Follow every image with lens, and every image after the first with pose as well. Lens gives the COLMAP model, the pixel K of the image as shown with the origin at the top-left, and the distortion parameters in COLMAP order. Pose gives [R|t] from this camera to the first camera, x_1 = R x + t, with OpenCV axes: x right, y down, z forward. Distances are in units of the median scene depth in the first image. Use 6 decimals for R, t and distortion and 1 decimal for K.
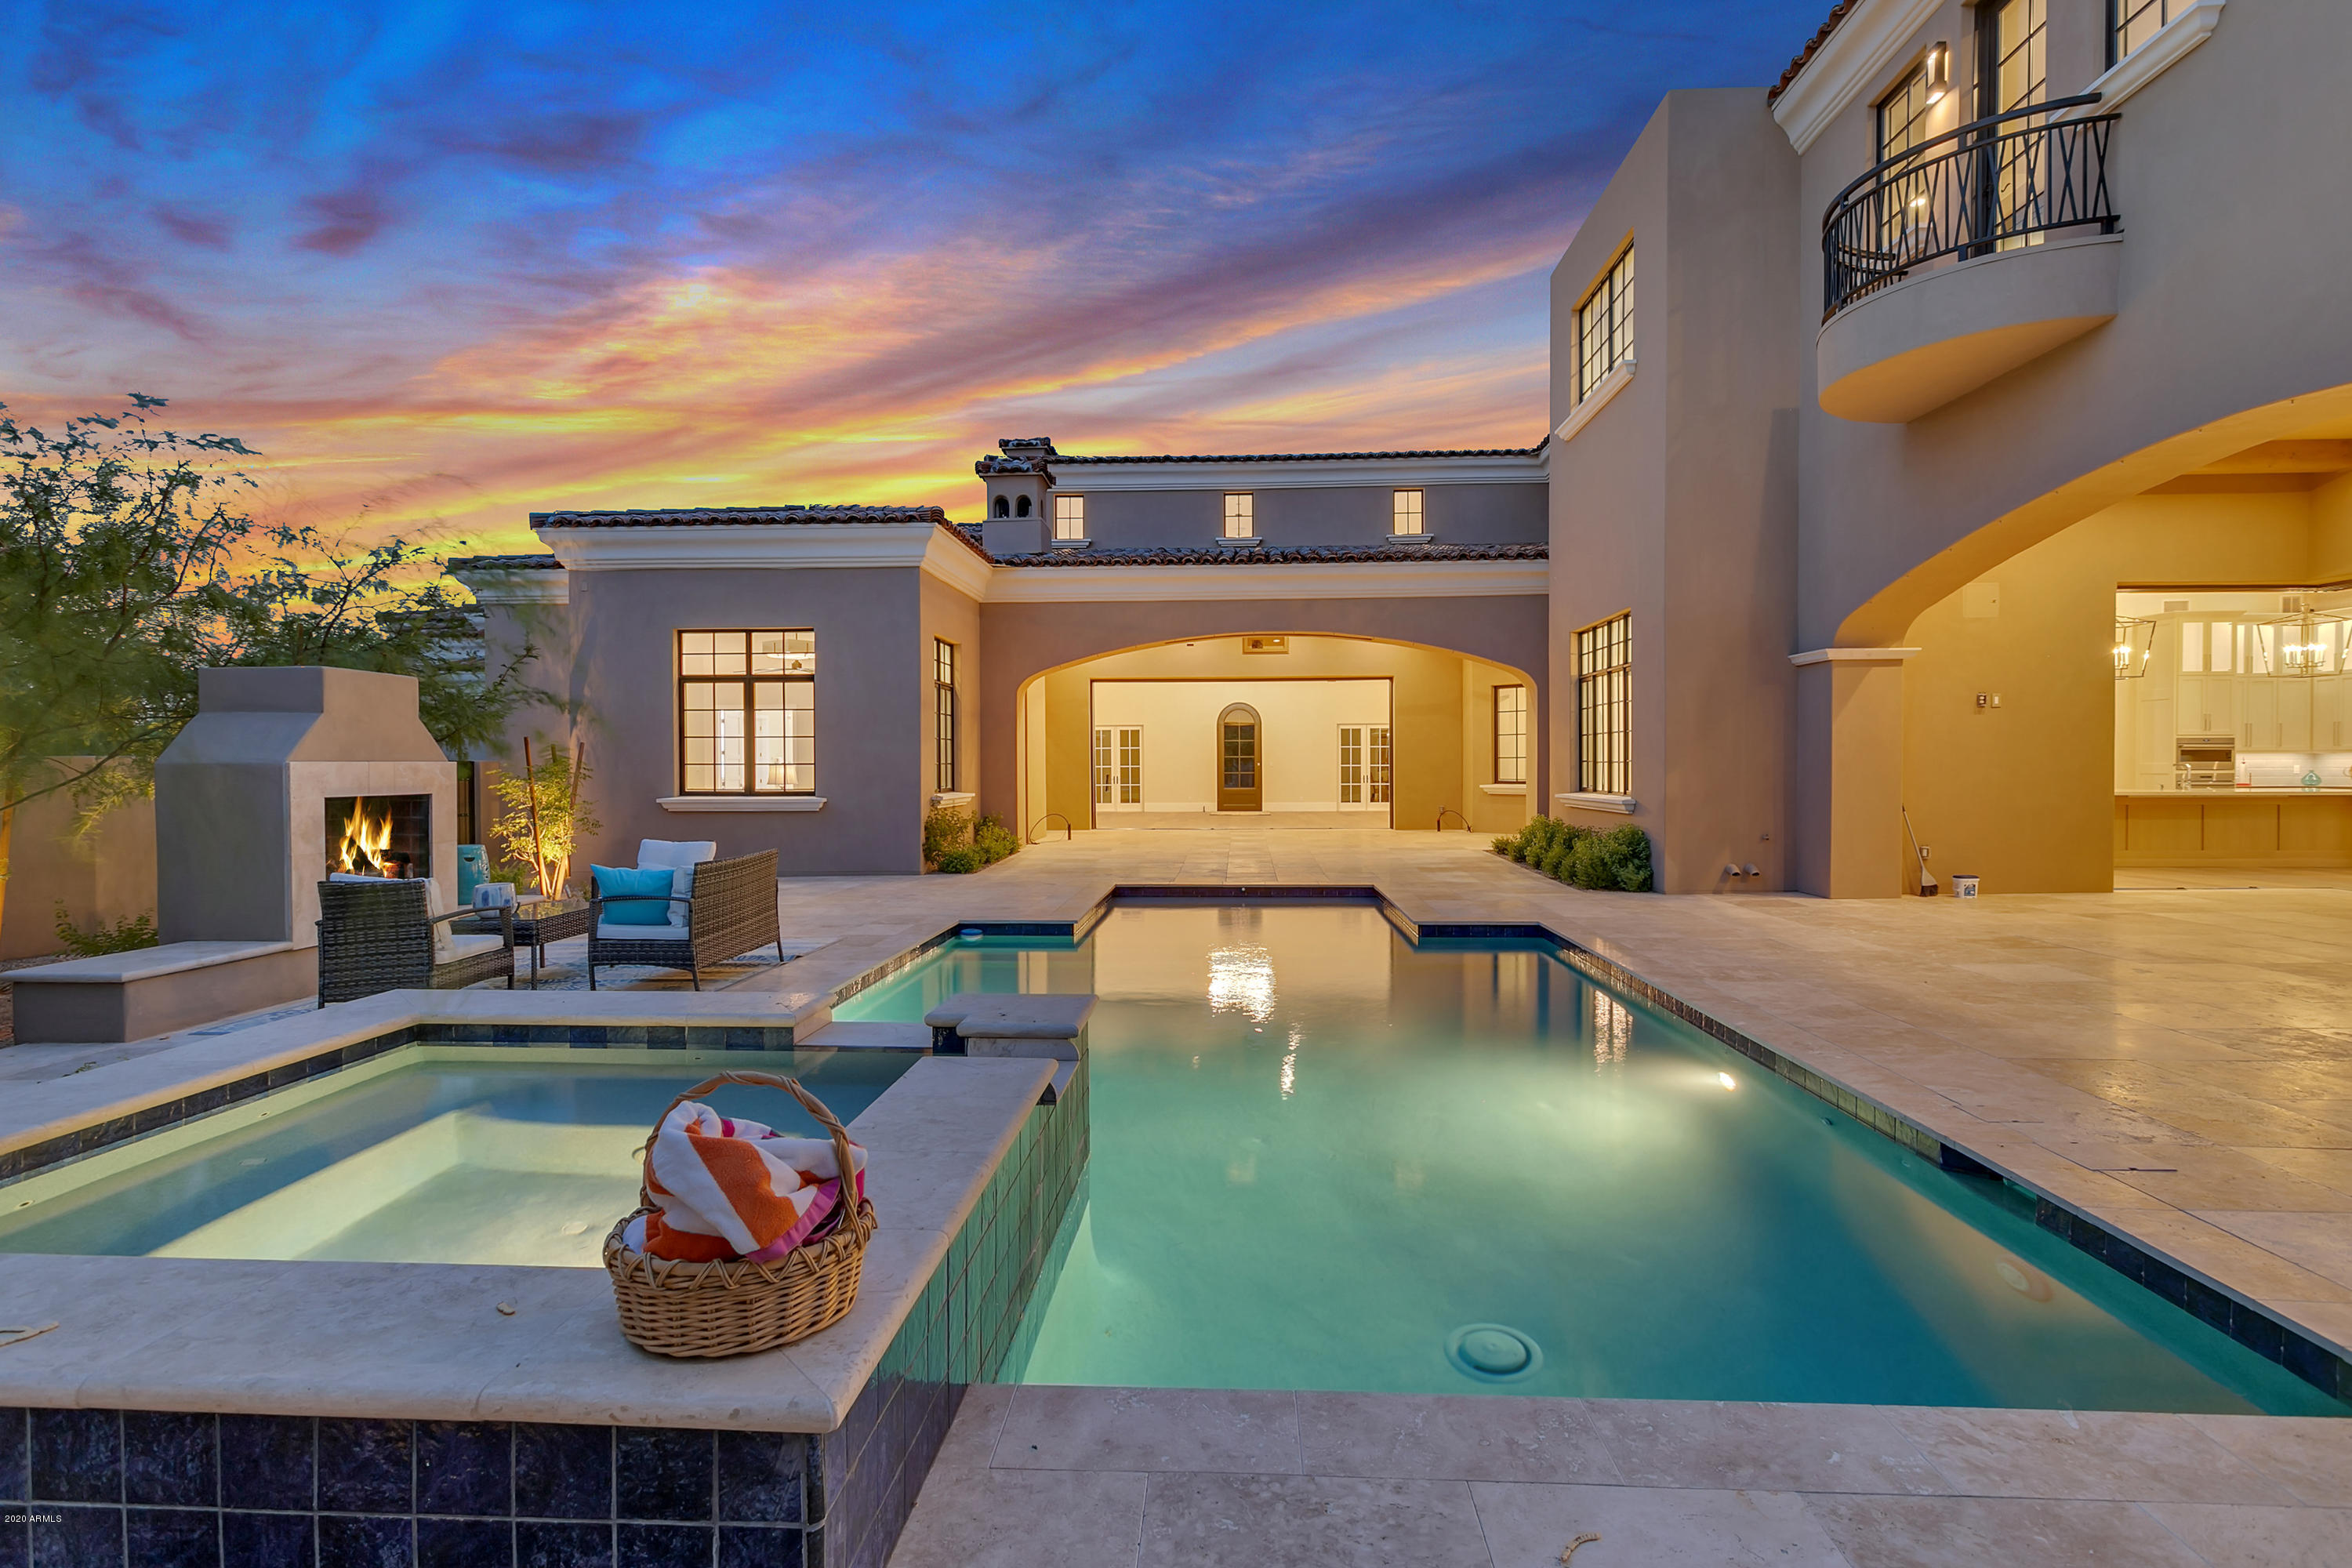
lens RADIAL K [[1158.8, 0, 1175.0], [0, 1158.8, 796.2], [0, 0, 1]] dist [0.004025, 0.001025]
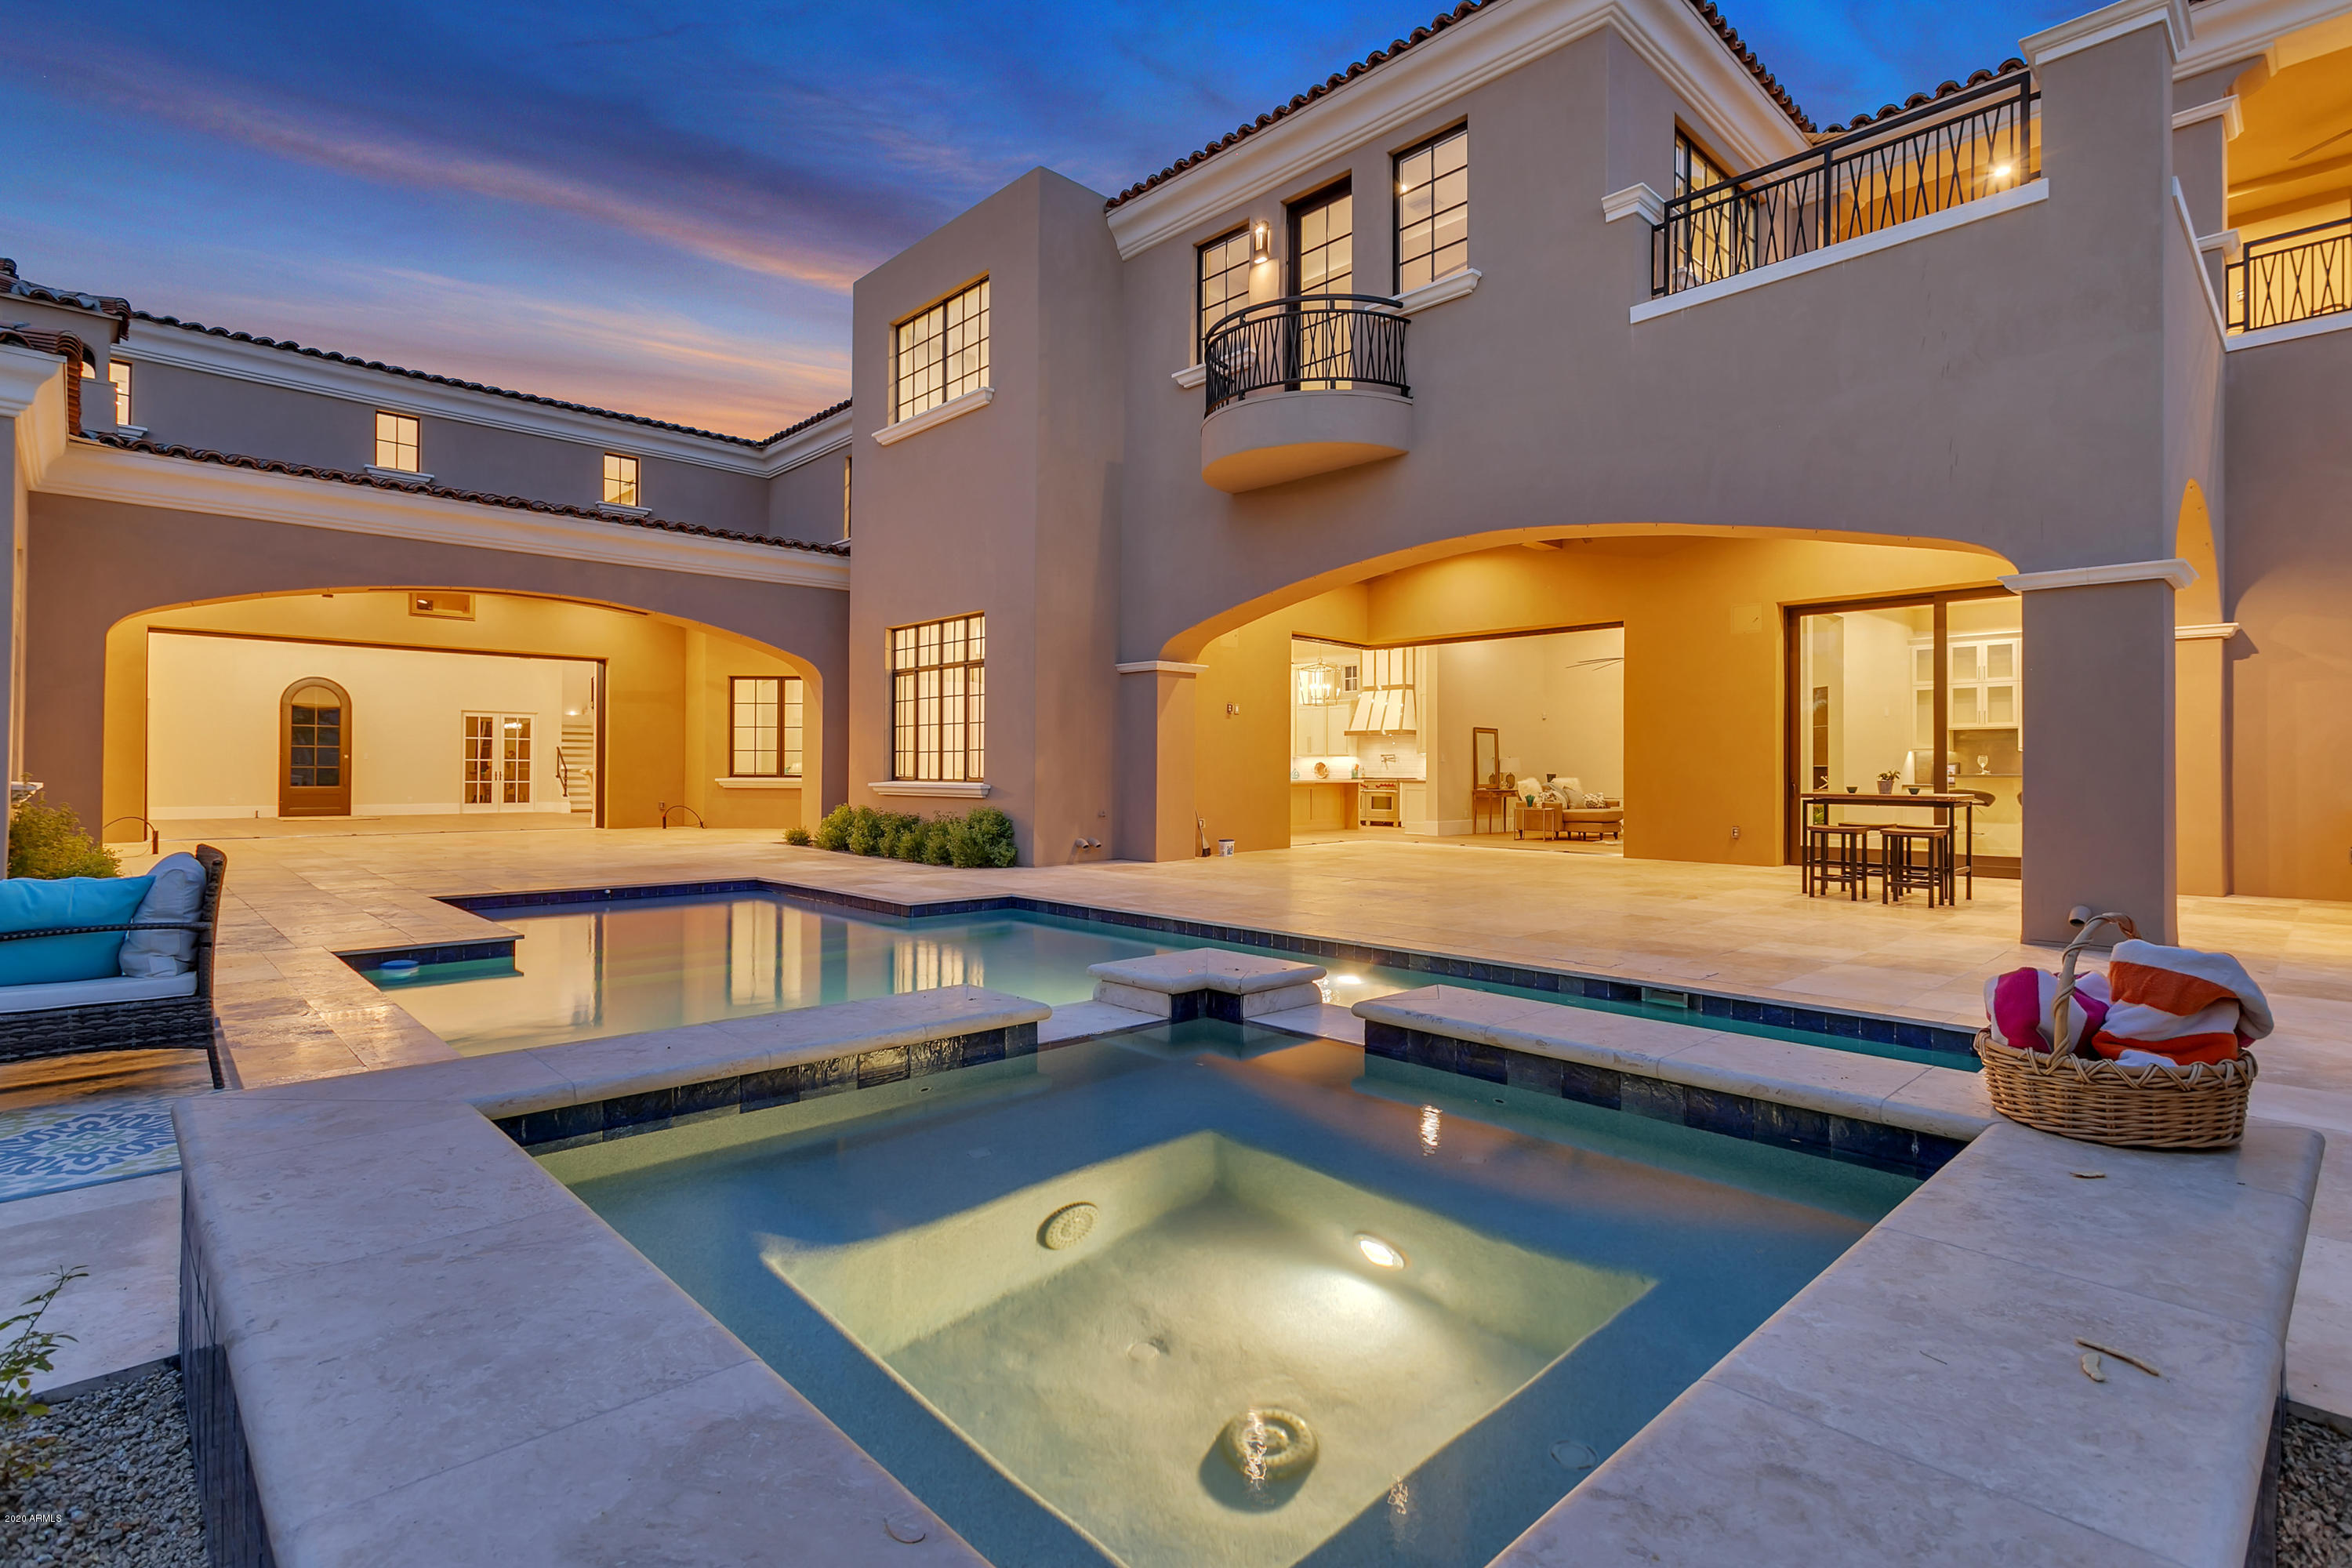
lens RADIAL K [[1133.9, 0, 1180.2], [0, 1133.9, 768.9], [0, 0, 1]] dist [0.002650, 0.000767]
pose [[0.678175, 0.010203, 0.734830, -0.283637], [0.011941, 0.999619, -0.024900, 0.017742], [-0.734804, 0.025661, 0.677794, 0.143555]]
